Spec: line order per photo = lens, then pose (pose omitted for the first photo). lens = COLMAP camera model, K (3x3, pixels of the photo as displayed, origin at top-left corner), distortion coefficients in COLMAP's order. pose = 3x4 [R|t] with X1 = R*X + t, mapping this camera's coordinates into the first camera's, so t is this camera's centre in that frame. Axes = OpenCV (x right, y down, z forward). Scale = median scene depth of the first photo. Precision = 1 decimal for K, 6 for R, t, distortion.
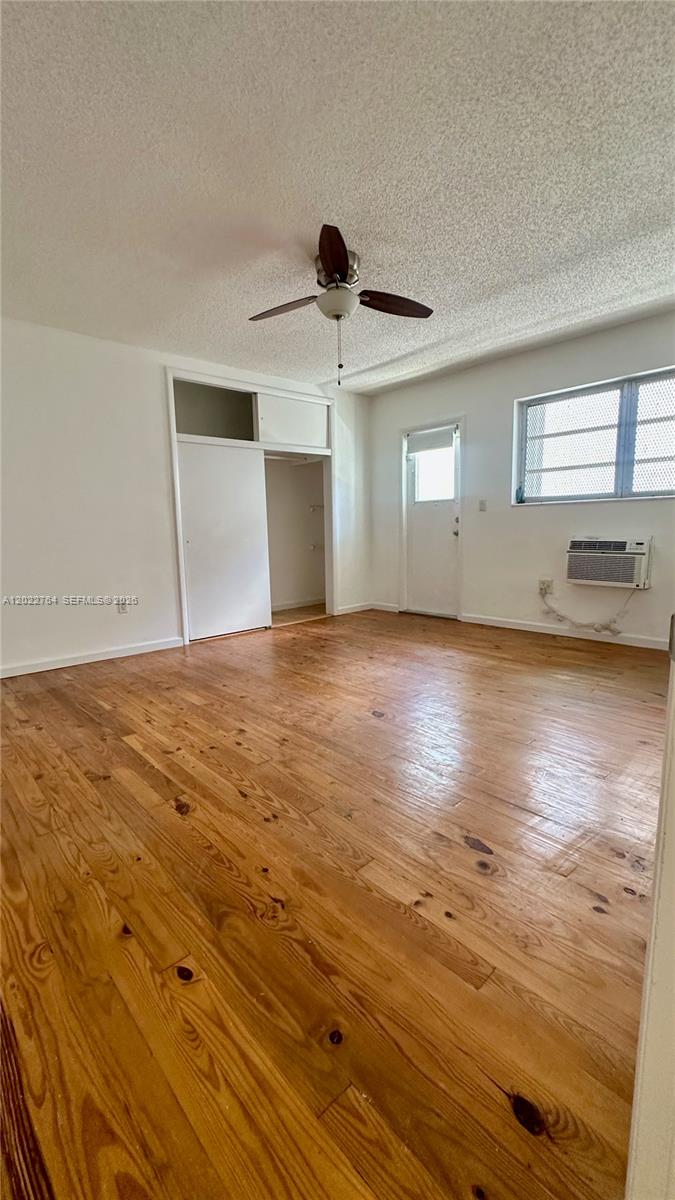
lens RADIAL K [[507.4, 0, 339.6], [0, 507.4, 601.7], [0, 0, 1]] dist [-0.001406, 0.000161]
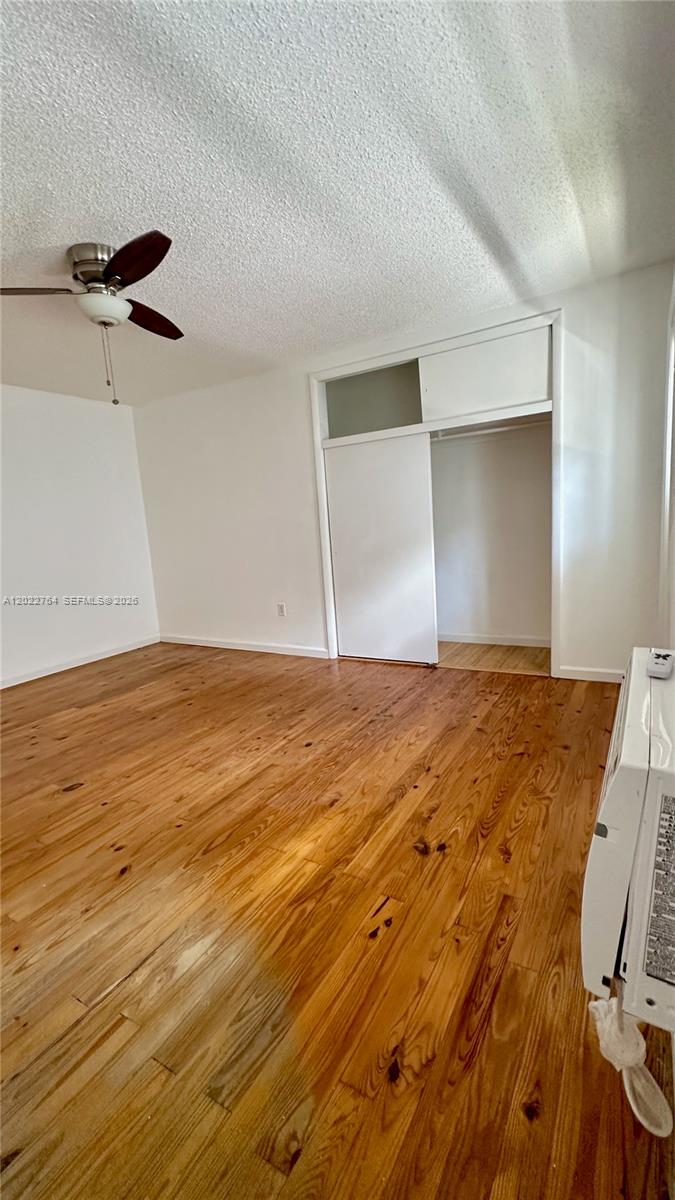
lens RADIAL K [[511.4, 0, 329.6], [0, 511.4, 602.9], [0, 0, 1]] dist [-0.000320, 0.000114]
pose [[0.264220, 0.161675, -0.950815, 0.809967], [-0.071513, 0.986420, 0.147856, -0.217710], [0.961808, 0.028929, 0.272193, 0.941062]]
